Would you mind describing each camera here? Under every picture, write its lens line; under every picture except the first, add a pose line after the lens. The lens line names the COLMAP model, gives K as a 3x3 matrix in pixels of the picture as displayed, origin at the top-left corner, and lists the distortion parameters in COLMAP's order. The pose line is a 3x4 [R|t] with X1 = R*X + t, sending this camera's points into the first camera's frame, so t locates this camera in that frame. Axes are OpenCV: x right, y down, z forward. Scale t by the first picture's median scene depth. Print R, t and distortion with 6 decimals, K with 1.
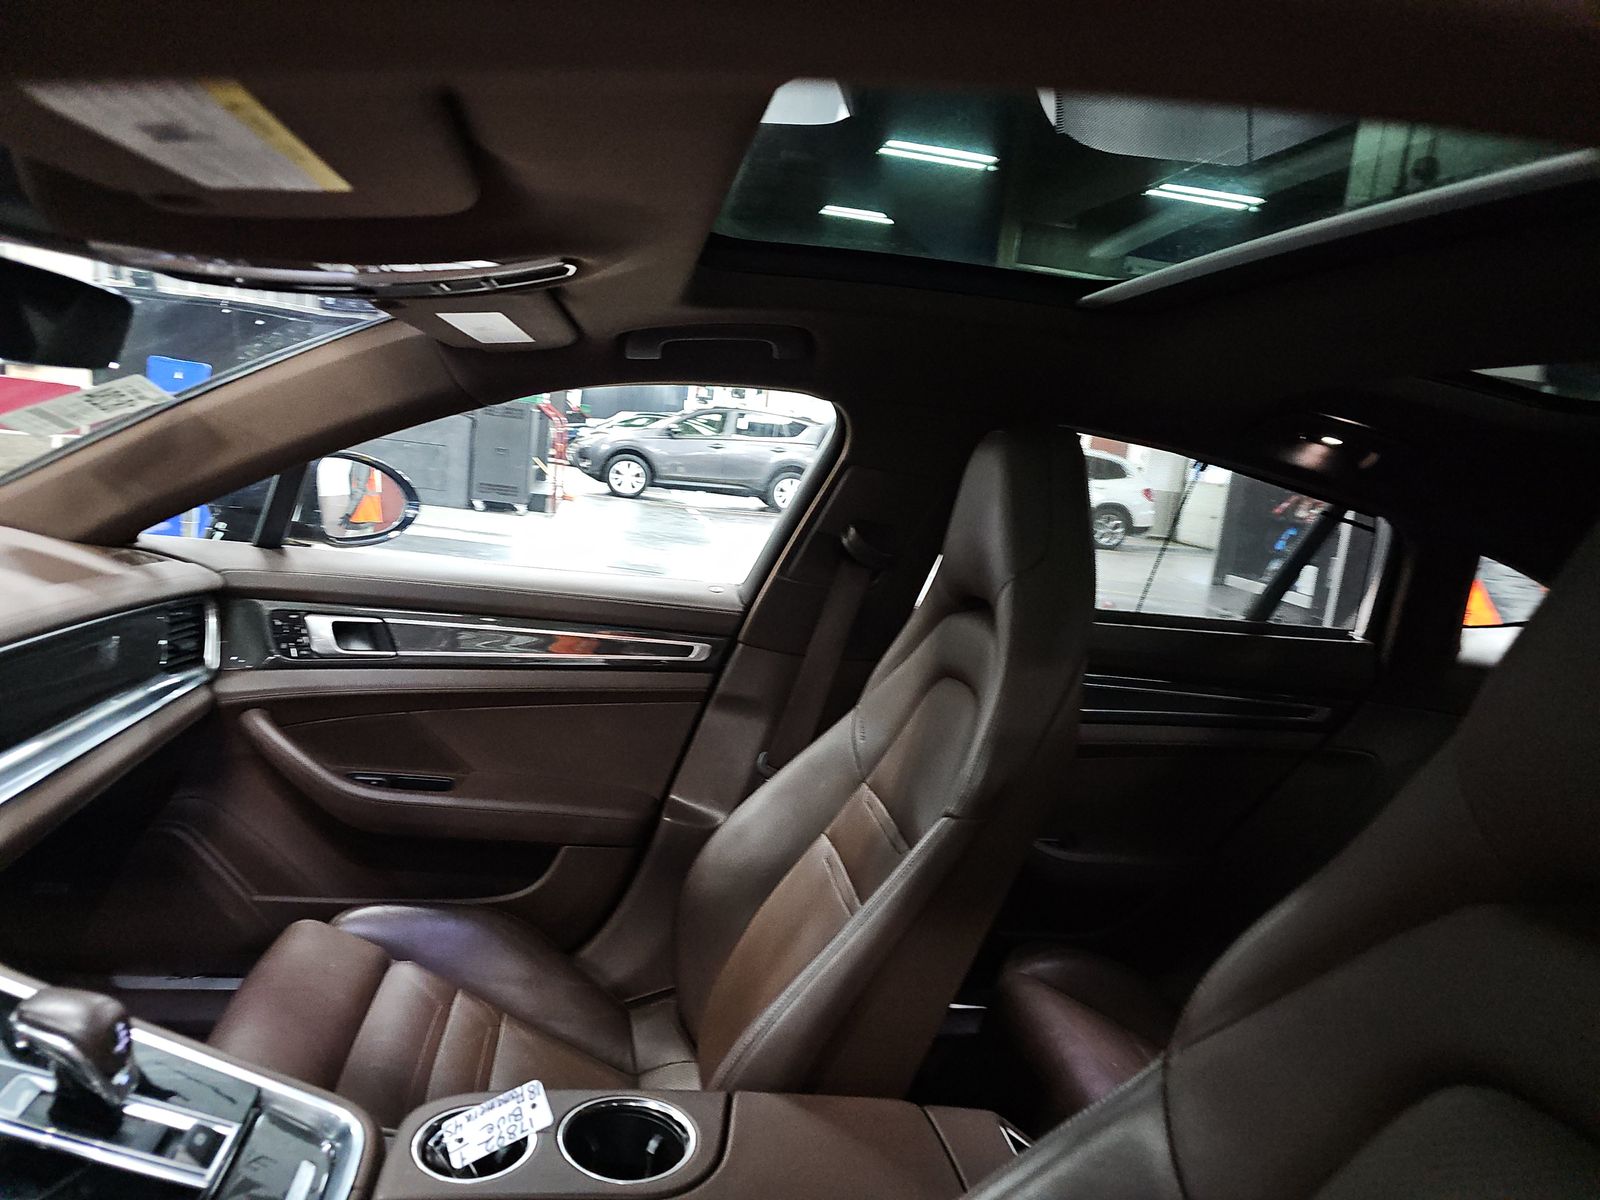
lens RADIAL K [[1045.2, 0, 800.0], [0, 1045.2, 600.0], [0, 0, 1]] dist [0.054200, 0.000030]
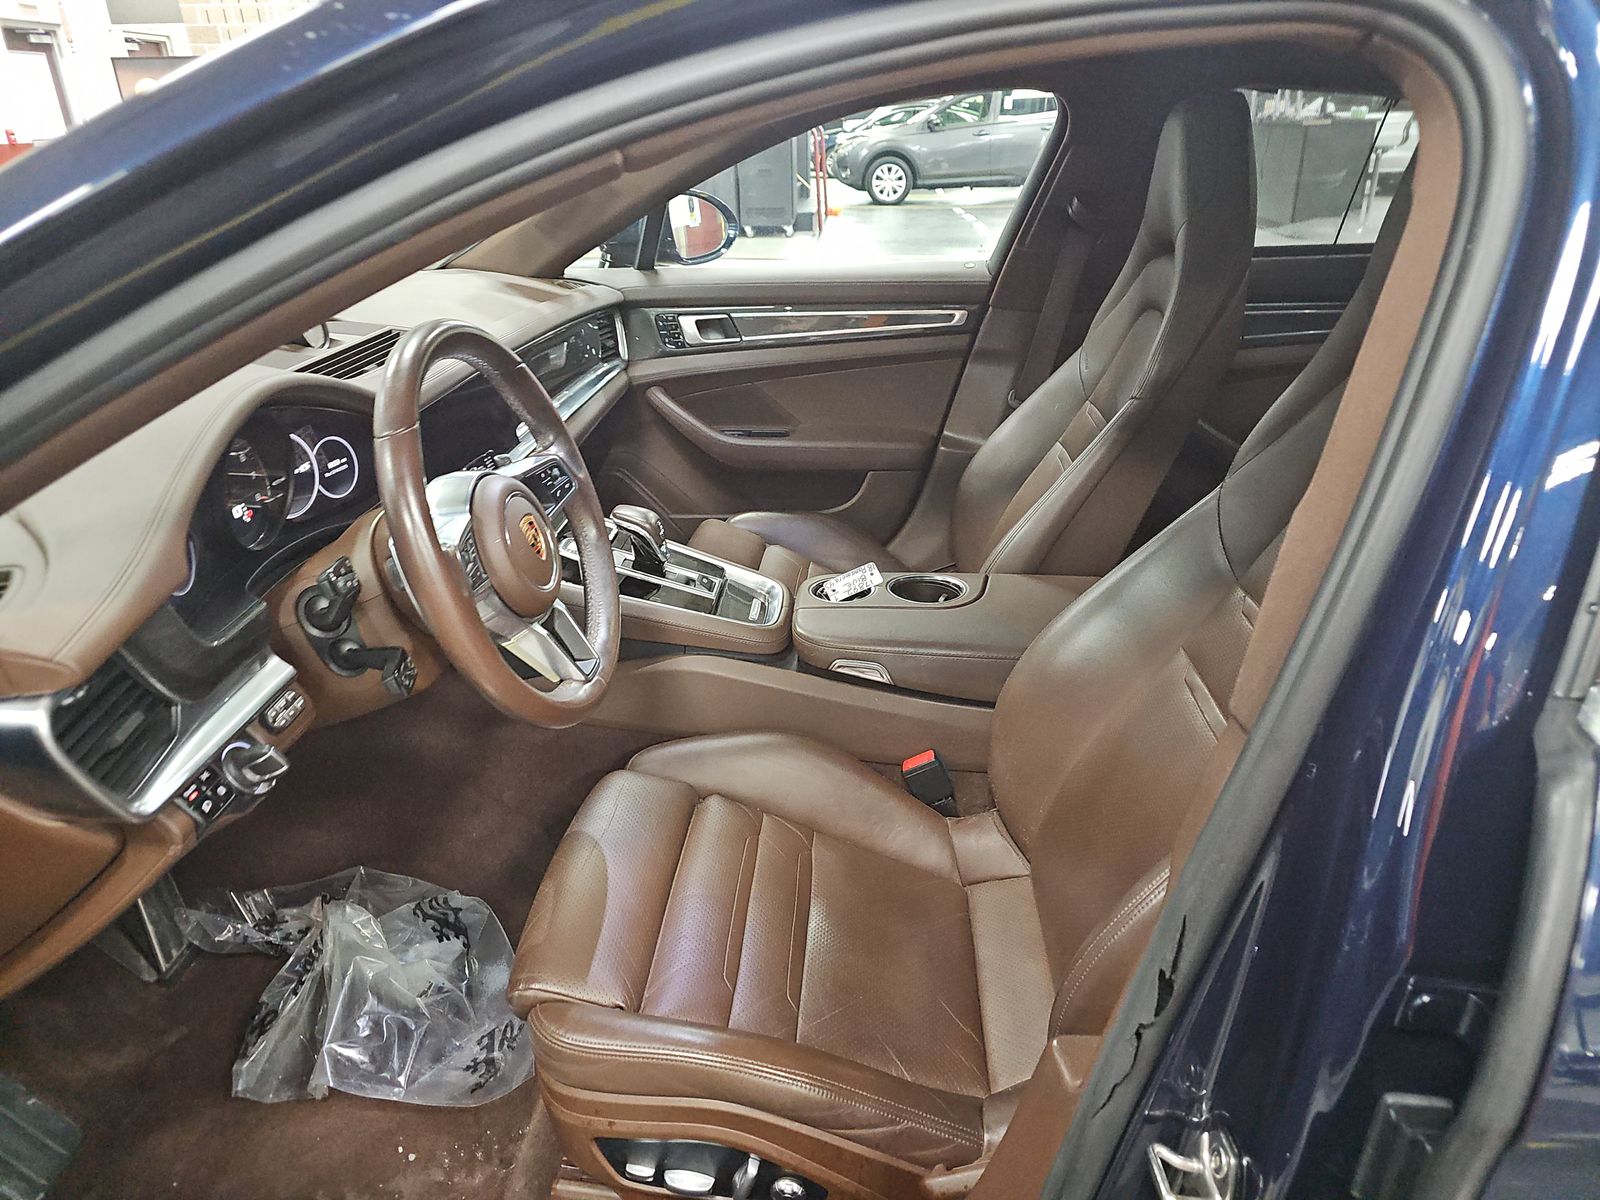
lens RADIAL K [[1074.7, 0, 800.0], [0, 1074.7, 600.0], [0, 0, 1]] dist [0.048423, 0.000402]
pose [[0.964316, -0.029345, -0.263121, 0.055417], [0.095186, 0.965812, 0.241137, 0.046671], [0.247049, -0.257578, 0.934141, -0.388767]]
